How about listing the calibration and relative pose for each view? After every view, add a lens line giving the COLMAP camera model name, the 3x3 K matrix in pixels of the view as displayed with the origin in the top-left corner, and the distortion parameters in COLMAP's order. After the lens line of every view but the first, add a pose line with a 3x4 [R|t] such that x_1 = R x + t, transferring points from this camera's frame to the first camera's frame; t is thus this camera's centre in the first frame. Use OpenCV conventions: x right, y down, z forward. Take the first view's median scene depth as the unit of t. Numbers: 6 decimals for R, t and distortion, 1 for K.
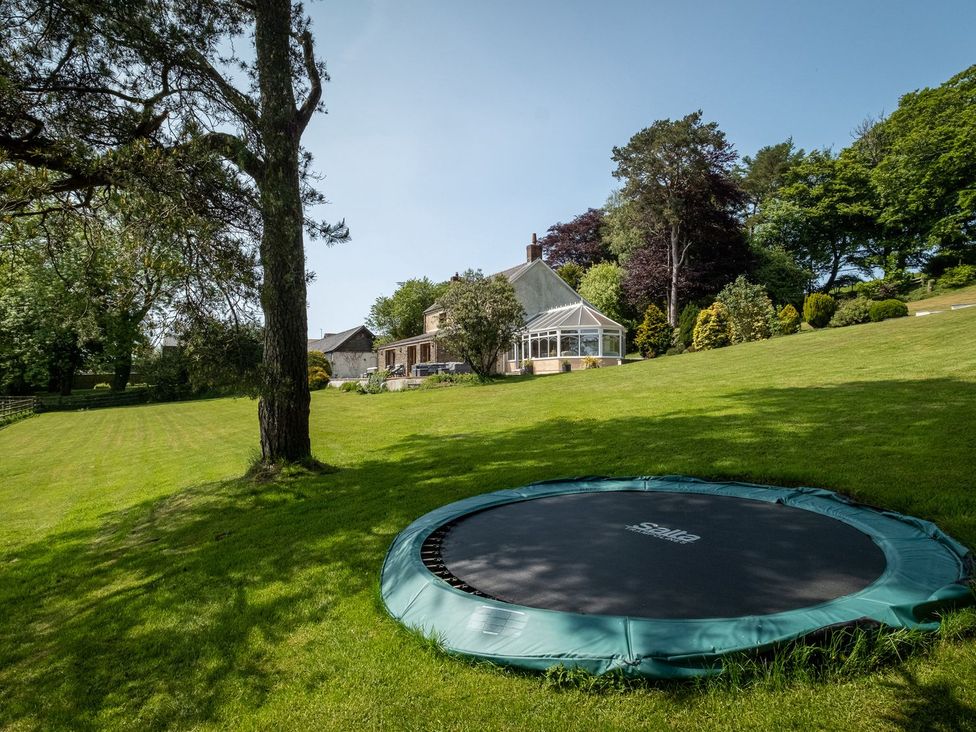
lens RADIAL K [[589.8, 0, 487.4], [0, 589.8, 368.6], [0, 0, 1]] dist [0.016186, 0.000825]
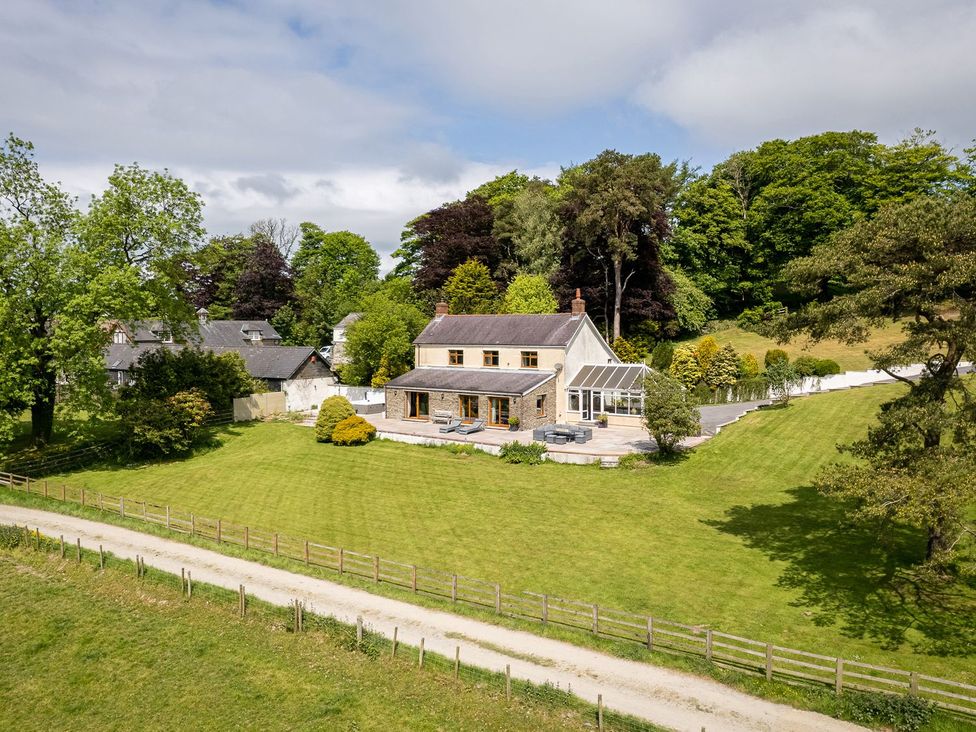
lens RADIAL K [[787.1, 0, 493.4], [0, 787.1, 360.7], [0, 0, 1]] dist [-0.042939, -0.002541]
pose [[0.889318, -0.016793, 0.456980, -0.525693], [-0.014773, 0.997749, 0.065414, -0.139249], [-0.457050, -0.064925, 0.887068, -0.152039]]
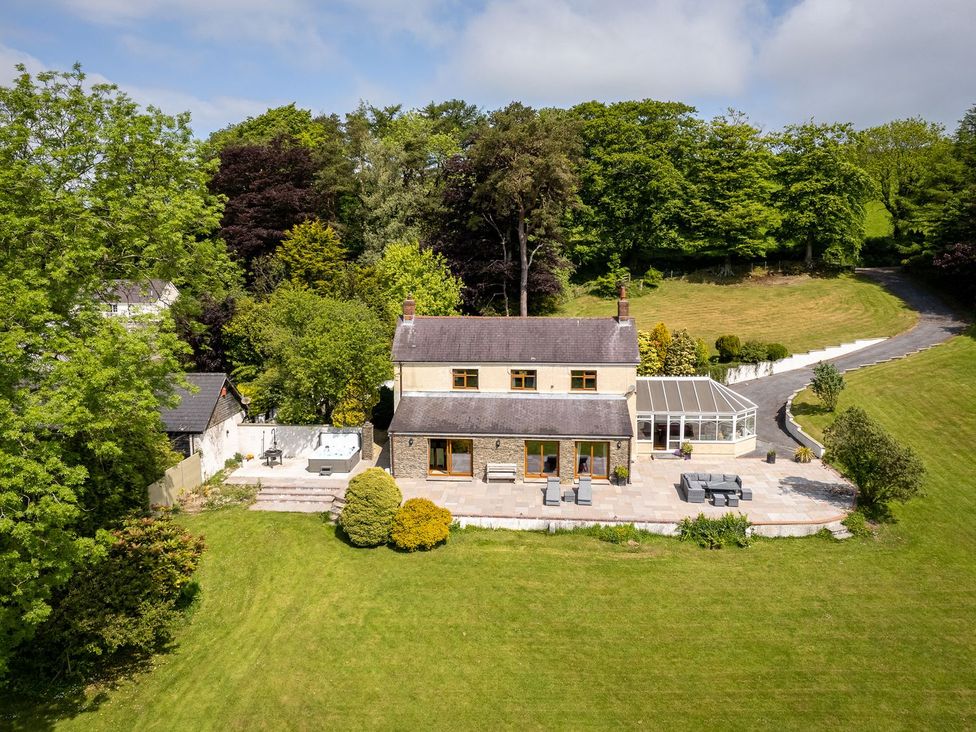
lens RADIAL K [[724.2, 0, 493.4], [0, 724.2, 339.0], [0, 0, 1]] dist [-0.041591, 0.018306]
pose [[0.517898, -0.106675, 0.848765, -0.689480], [-0.021690, 0.990238, 0.137691, -0.217418], [-0.855167, -0.089719, 0.510529, 0.450222]]
